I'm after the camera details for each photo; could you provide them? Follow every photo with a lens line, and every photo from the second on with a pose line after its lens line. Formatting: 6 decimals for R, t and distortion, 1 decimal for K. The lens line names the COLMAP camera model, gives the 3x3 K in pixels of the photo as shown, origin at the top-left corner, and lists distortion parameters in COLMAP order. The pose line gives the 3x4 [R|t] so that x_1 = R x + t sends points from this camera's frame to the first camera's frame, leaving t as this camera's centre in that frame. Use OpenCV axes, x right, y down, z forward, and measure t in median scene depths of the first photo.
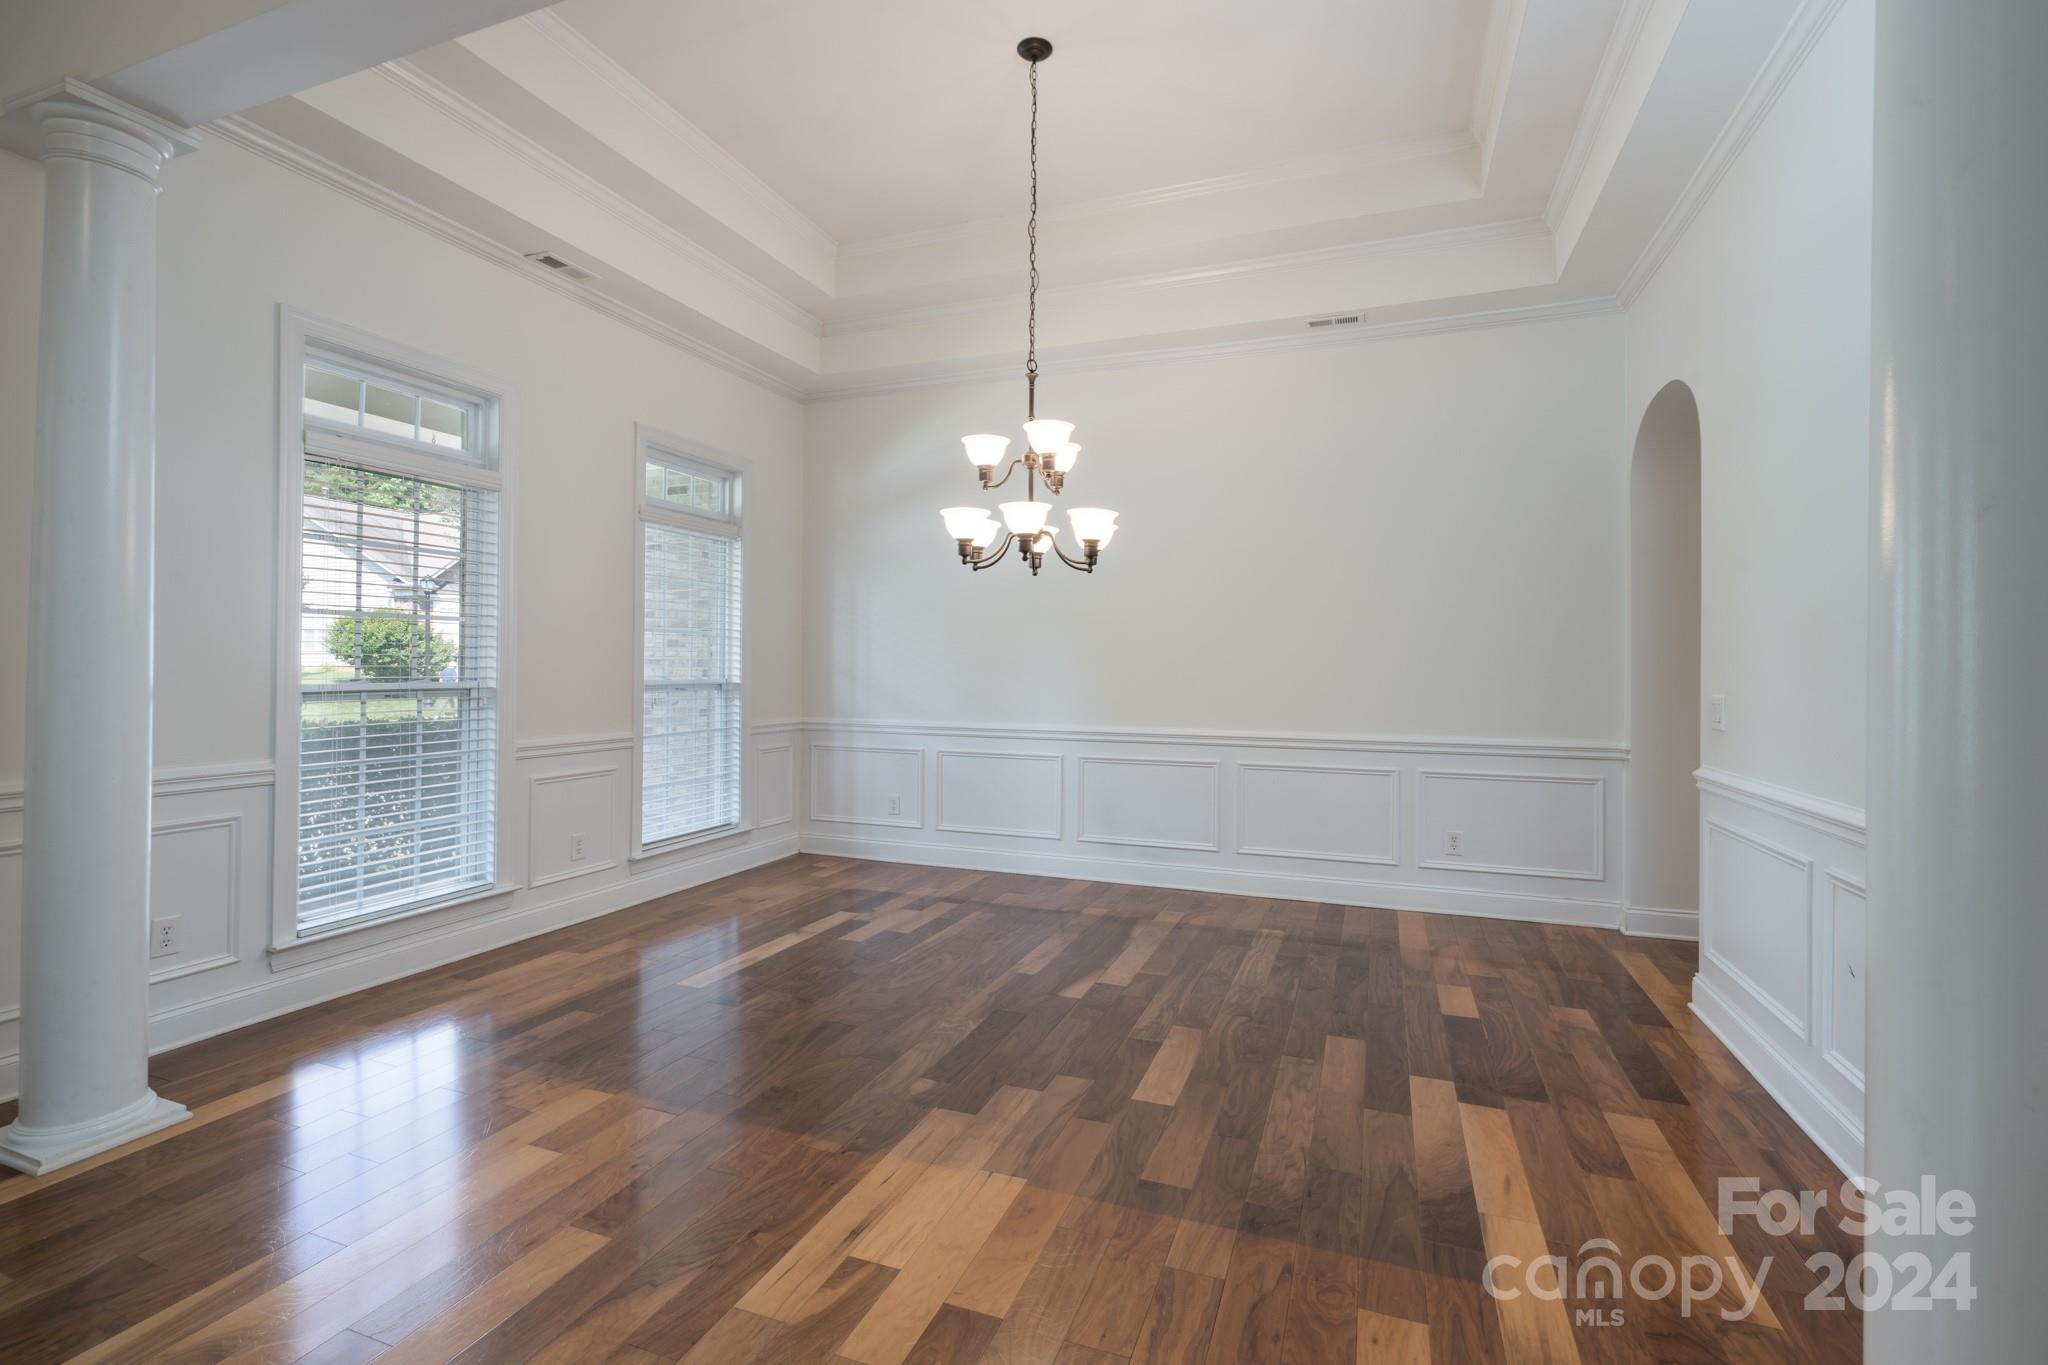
lens RADIAL K [[928.7, 0, 1019.8], [0, 928.7, 663.0], [0, 0, 1]] dist [-0.003482, 0.000157]
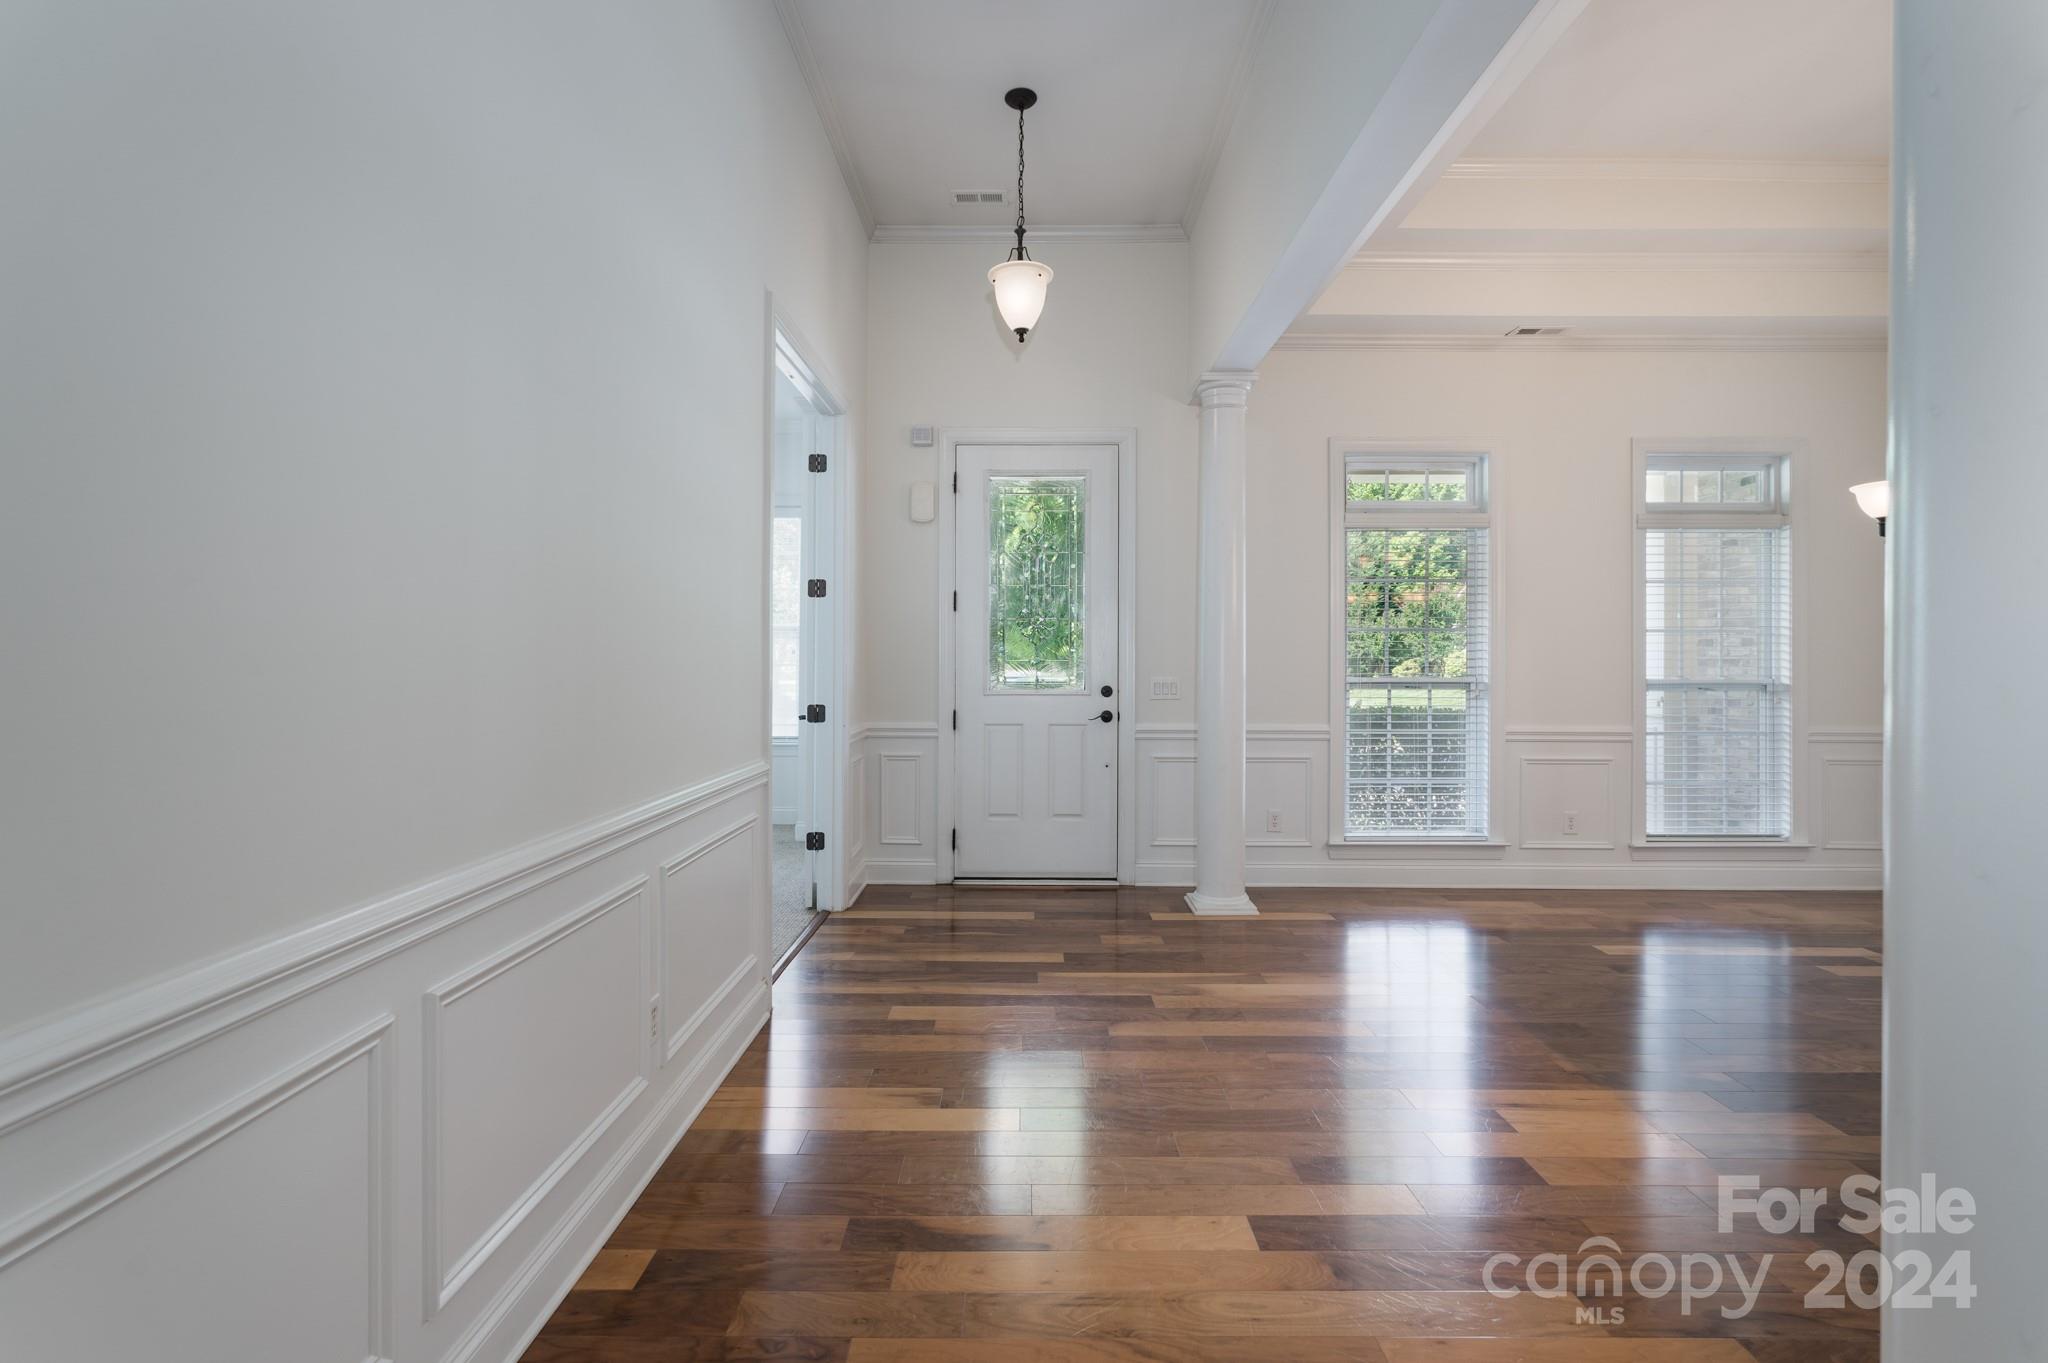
lens RADIAL K [[928.7, 0, 1019.8], [0, 928.7, 662.0], [0, 0, 1]] dist [-0.003482, 0.000157]
pose [[0.350867, -0.007287, -0.936397, 0.398937], [0.003015, 0.999973, -0.006651, 0.004759], [0.936421, -0.000490, 0.350879, -0.045391]]
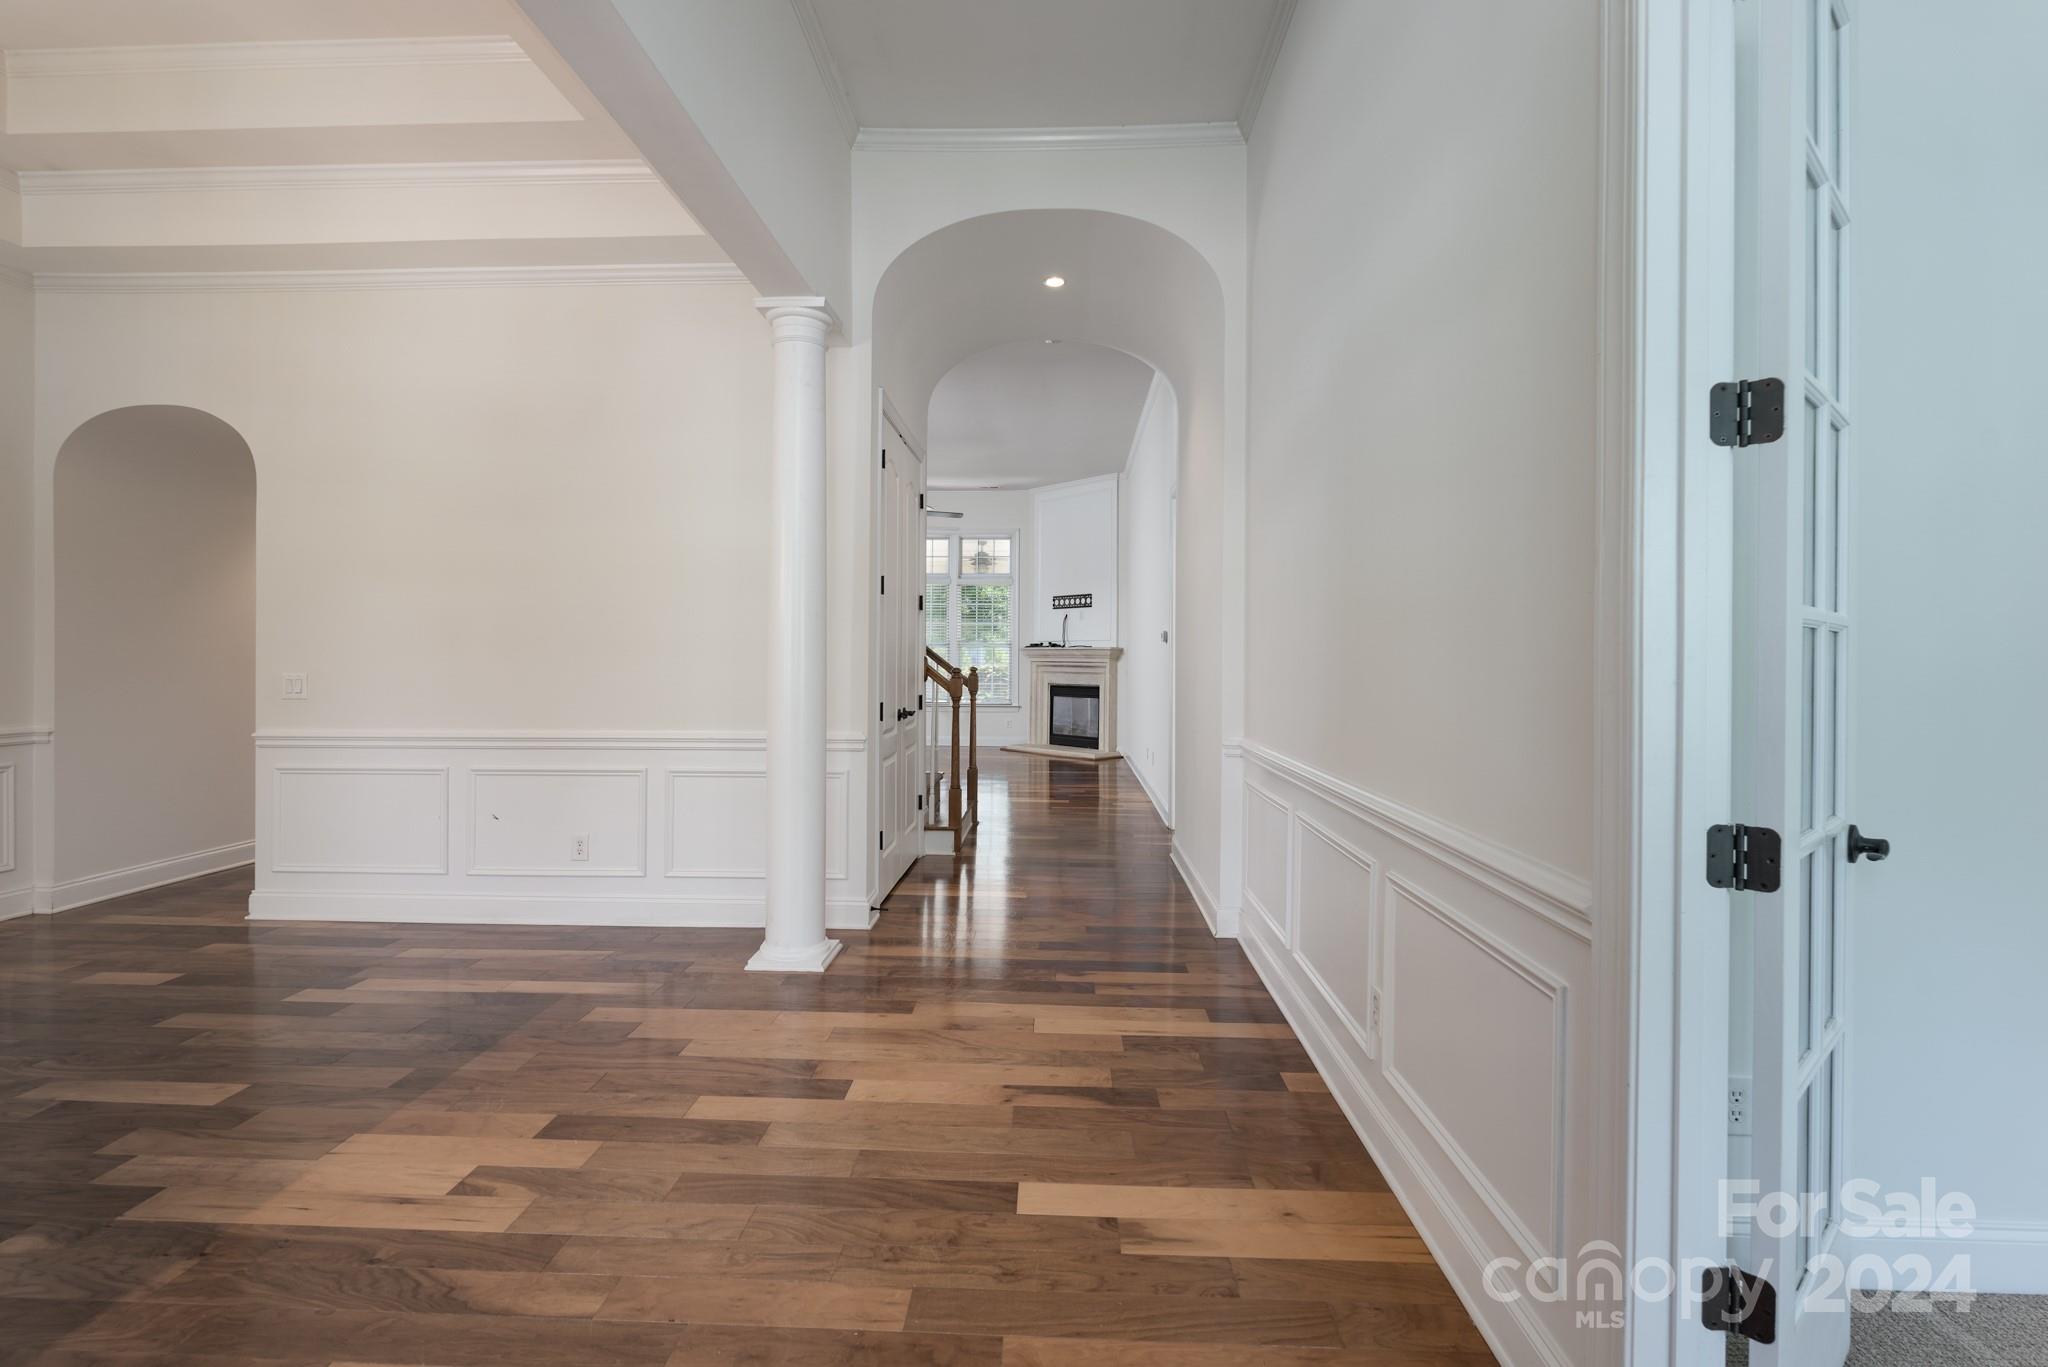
lens RADIAL K [[928.7, 0, 1019.8], [0, 928.7, 664.0], [0, 0, 1]] dist [-0.003482, 0.000157]
pose [[-0.317906, -0.013820, 0.948022, -0.697164], [-0.009484, 0.999890, 0.011396, -0.002701], [-0.948075, -0.005368, -0.318002, 0.346190]]
